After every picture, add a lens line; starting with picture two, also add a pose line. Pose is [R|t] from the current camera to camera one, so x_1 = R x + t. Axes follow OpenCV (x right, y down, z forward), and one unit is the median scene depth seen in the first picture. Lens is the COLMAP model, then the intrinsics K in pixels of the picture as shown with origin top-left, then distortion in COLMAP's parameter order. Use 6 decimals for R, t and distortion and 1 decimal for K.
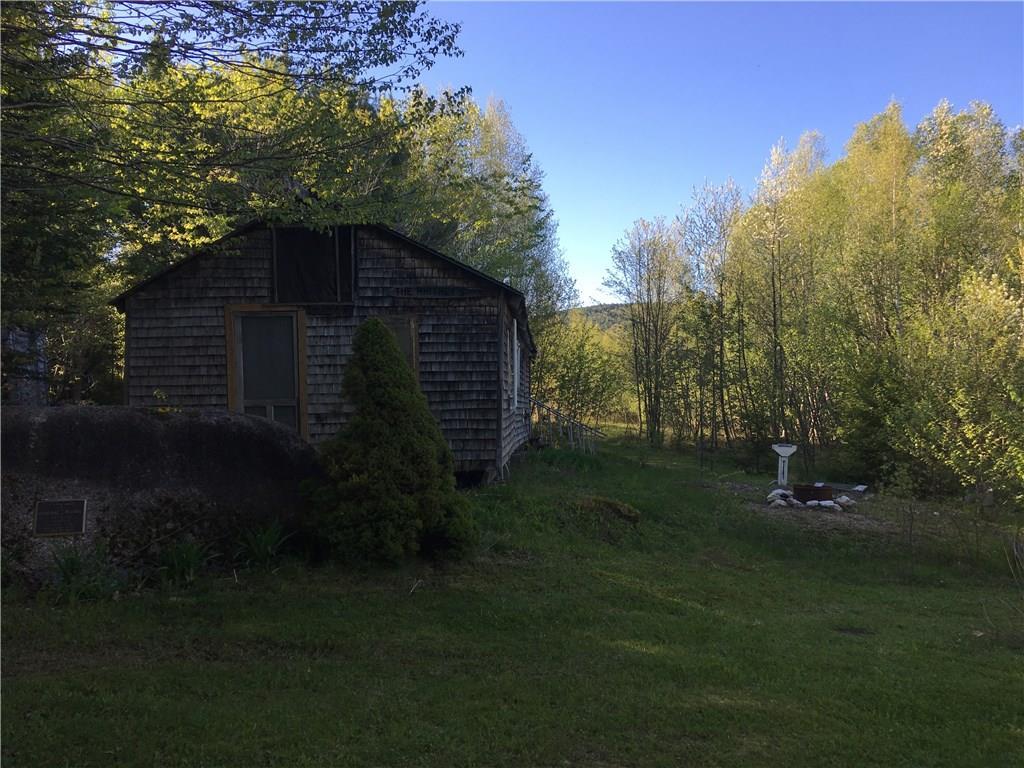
lens RADIAL K [[885.8, 0, 512.0], [0, 885.8, 384.0], [0, 0, 1]] dist [0.004295, -0.079750]
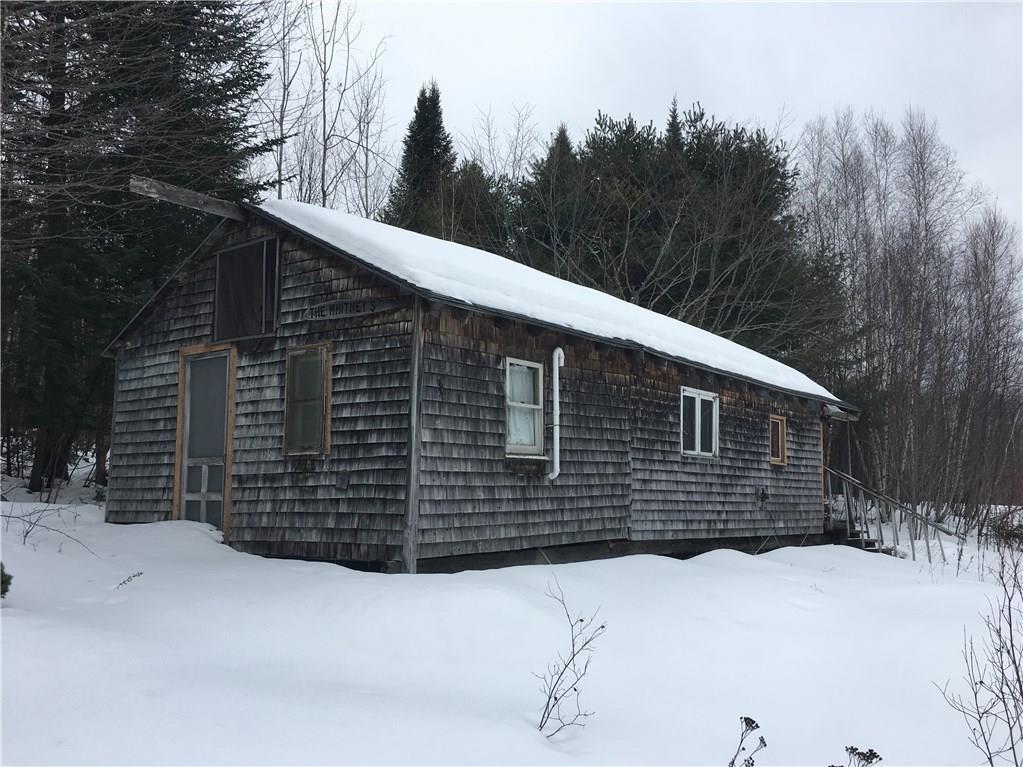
lens RADIAL K [[884.9, 0, 511.5], [0, 884.9, 383.5], [0, 0, 1]] dist [0.004295, -0.079750]
pose [[0.812740, -0.053402, -0.580175, 0.441796], [-0.006694, 0.994869, -0.100950, 0.029970], [0.582589, 0.085930, 0.808212, 0.493283]]
